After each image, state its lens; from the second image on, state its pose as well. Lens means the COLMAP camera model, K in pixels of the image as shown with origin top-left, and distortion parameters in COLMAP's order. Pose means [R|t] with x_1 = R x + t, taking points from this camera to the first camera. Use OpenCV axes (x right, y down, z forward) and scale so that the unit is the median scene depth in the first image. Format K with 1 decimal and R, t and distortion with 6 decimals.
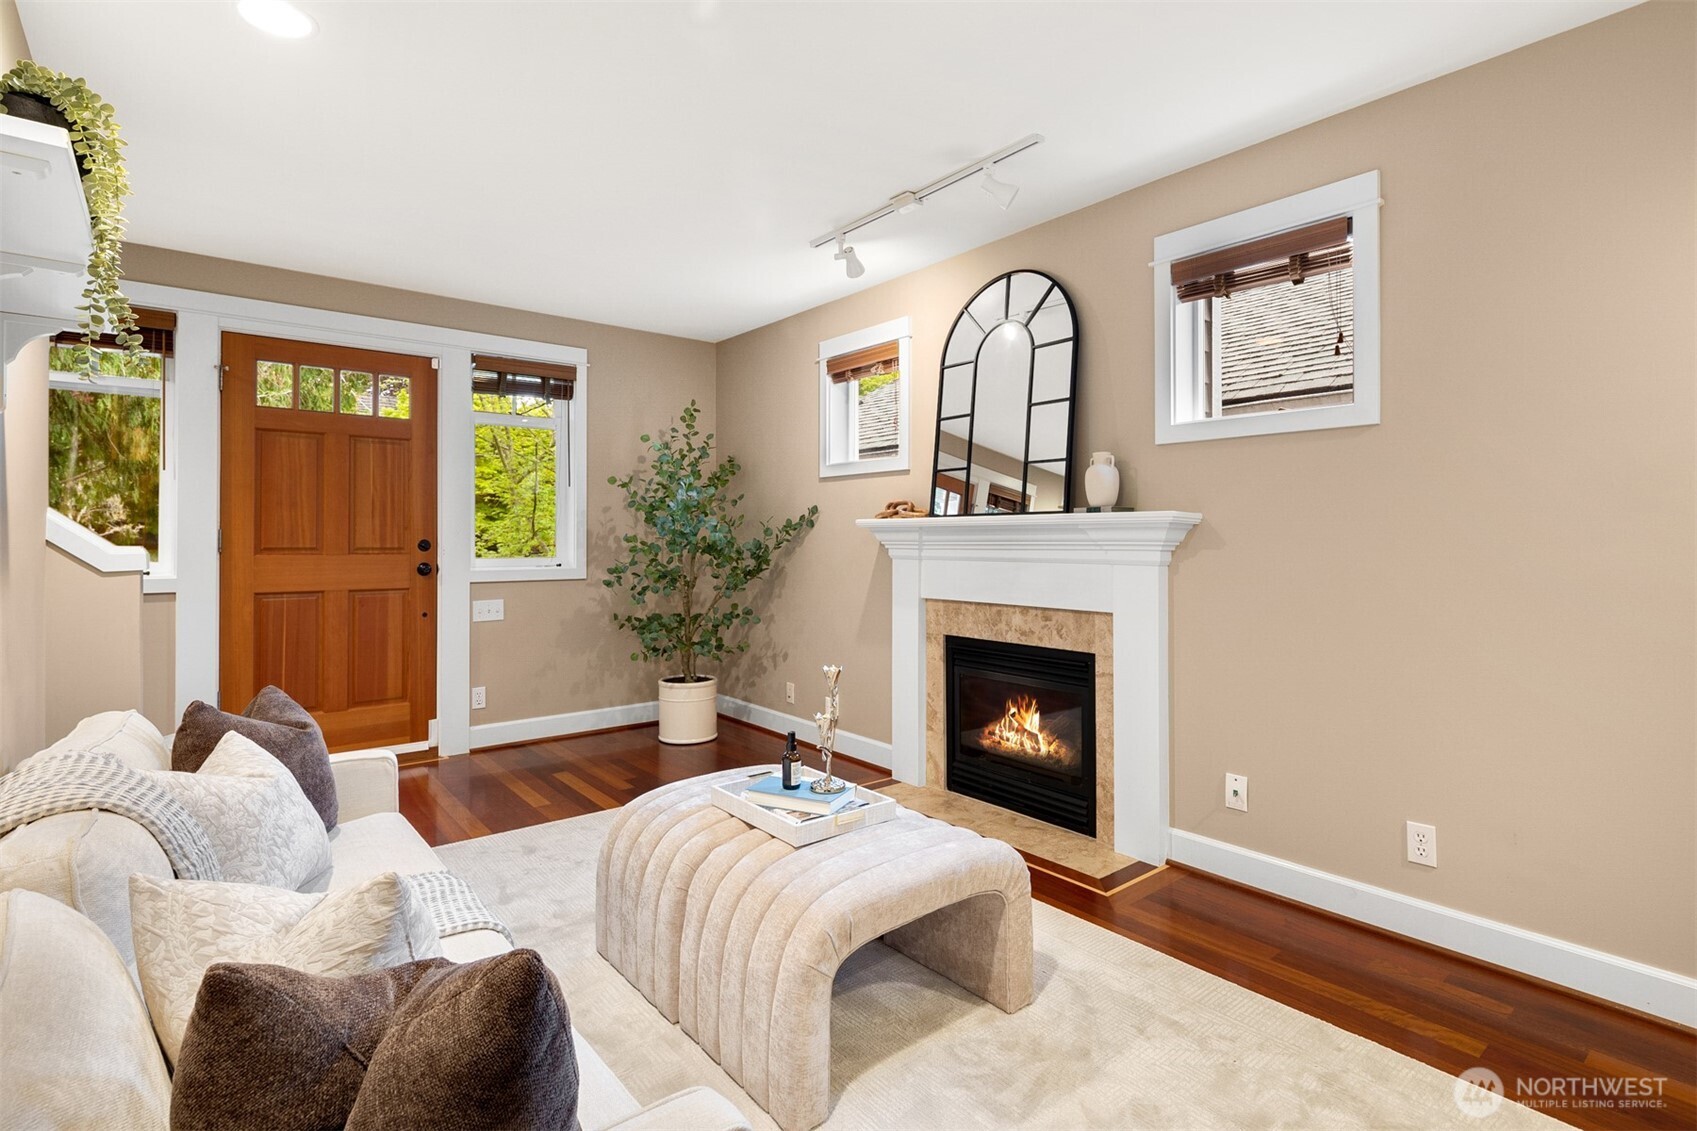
lens RADIAL K [[818.0, 0, 837.6], [0, 818.0, 534.4], [0, 0, 1]] dist [0.003368, -0.003708]
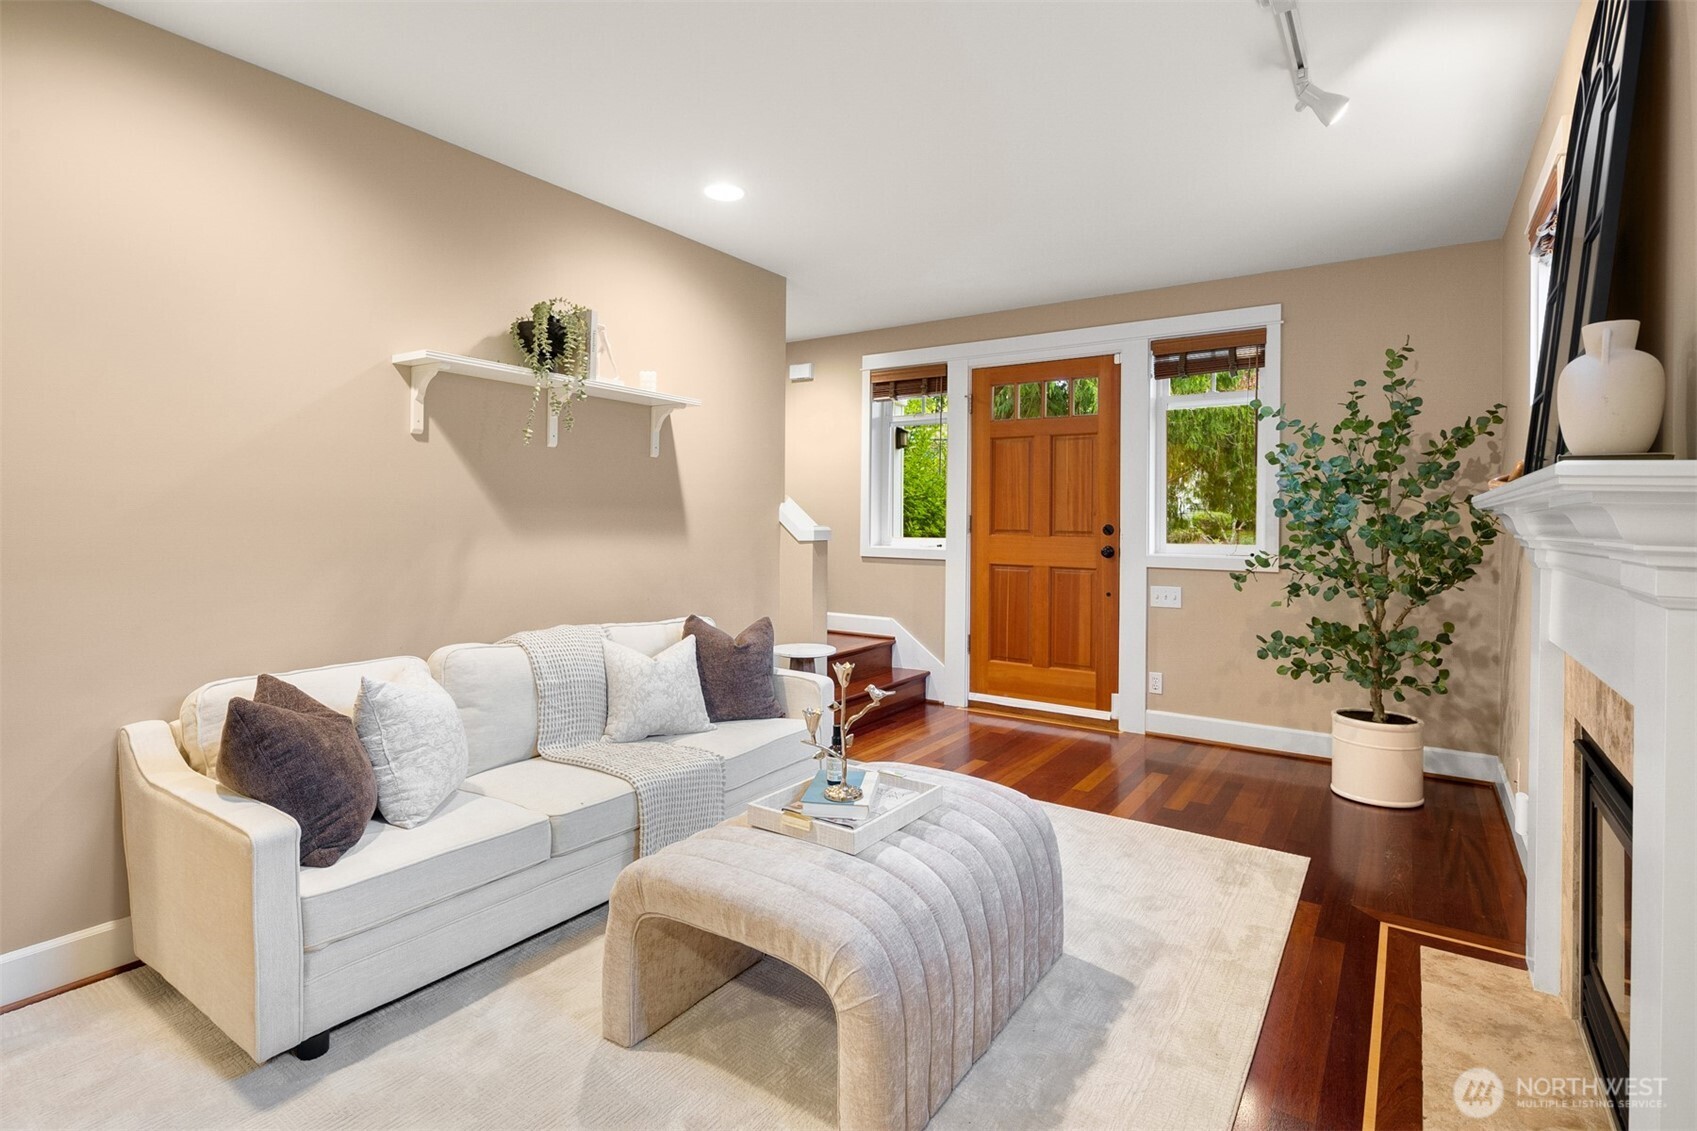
lens RADIAL K [[818.0, 0, 843.0], [0, 818.0, 517.6], [0, 0, 1]] dist [0.003368, -0.003708]
pose [[0.293460, 0.003375, -0.955966, 0.422905], [-0.006455, 0.999978, 0.001549, -0.002270], [0.955950, 0.005716, 0.293475, 0.350913]]
